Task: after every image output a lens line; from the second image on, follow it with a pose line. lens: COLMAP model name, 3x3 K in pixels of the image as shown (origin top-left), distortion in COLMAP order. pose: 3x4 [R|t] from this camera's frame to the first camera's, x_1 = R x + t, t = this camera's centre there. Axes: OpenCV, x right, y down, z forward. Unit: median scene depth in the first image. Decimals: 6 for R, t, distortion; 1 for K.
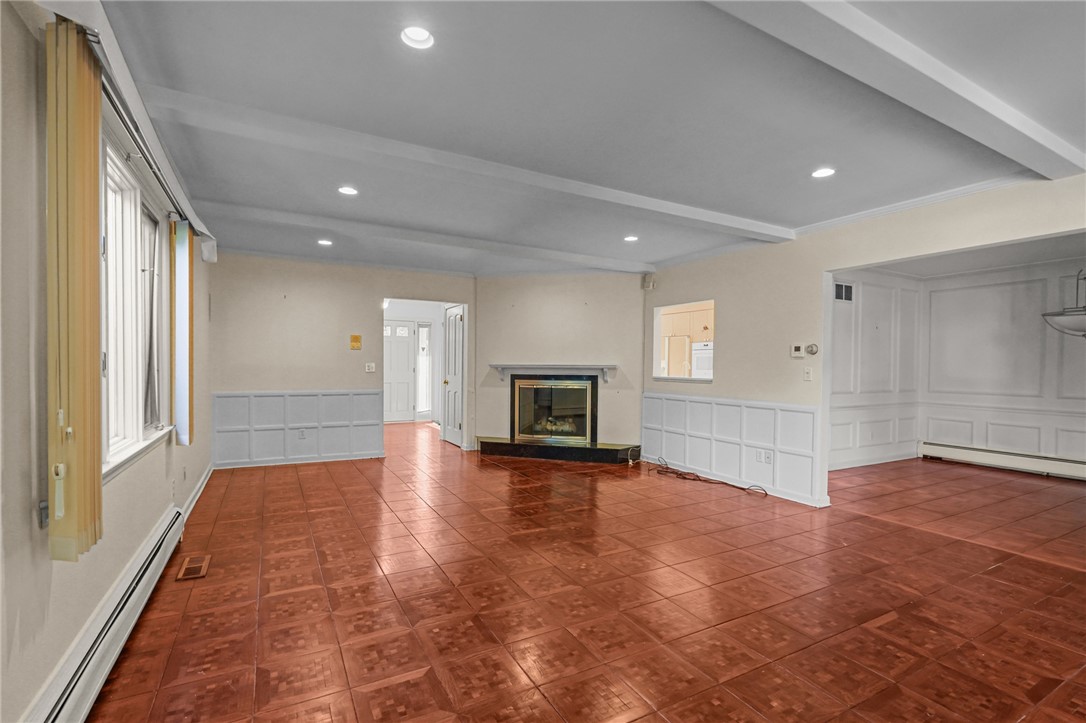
lens RADIAL K [[506.3, 0, 544.1], [0, 506.3, 373.3], [0, 0, 1]] dist [-0.019687, 0.000426]
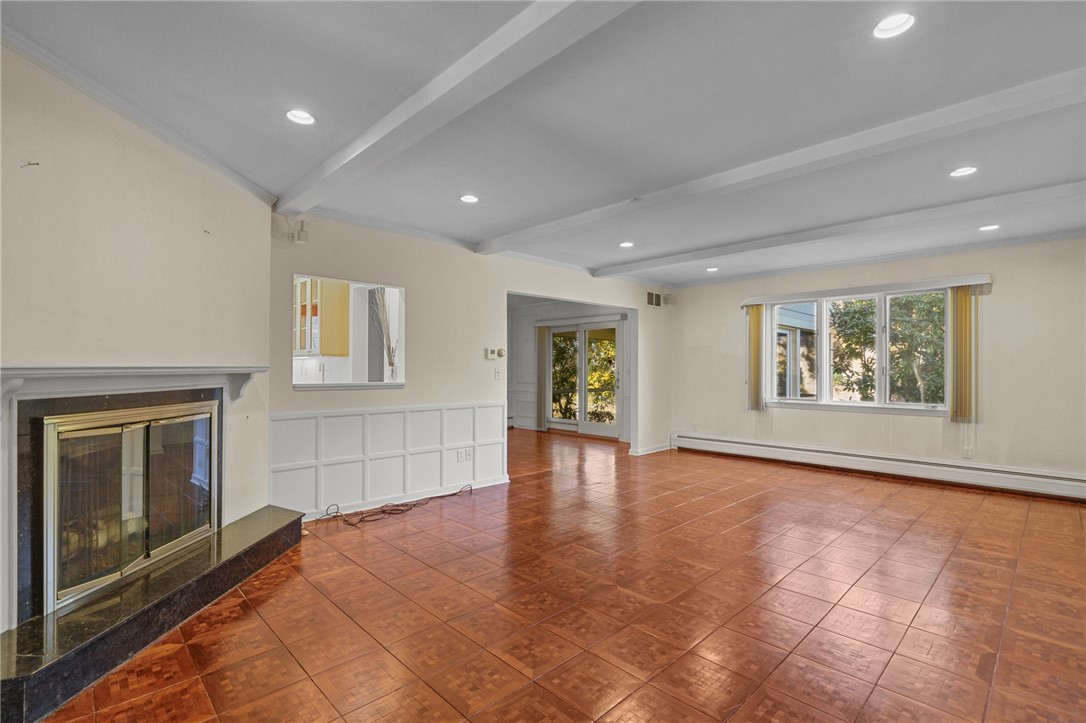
lens RADIAL K [[506.3, 0, 534.0], [0, 506.3, 365.7], [0, 0, 1]] dist [-0.019687, 0.000426]
pose [[-0.259401, -0.003506, 0.965763, -0.598474], [0.012496, 0.999898, 0.006987, -0.022509], [-0.965689, 0.013881, -0.259331, 1.140316]]
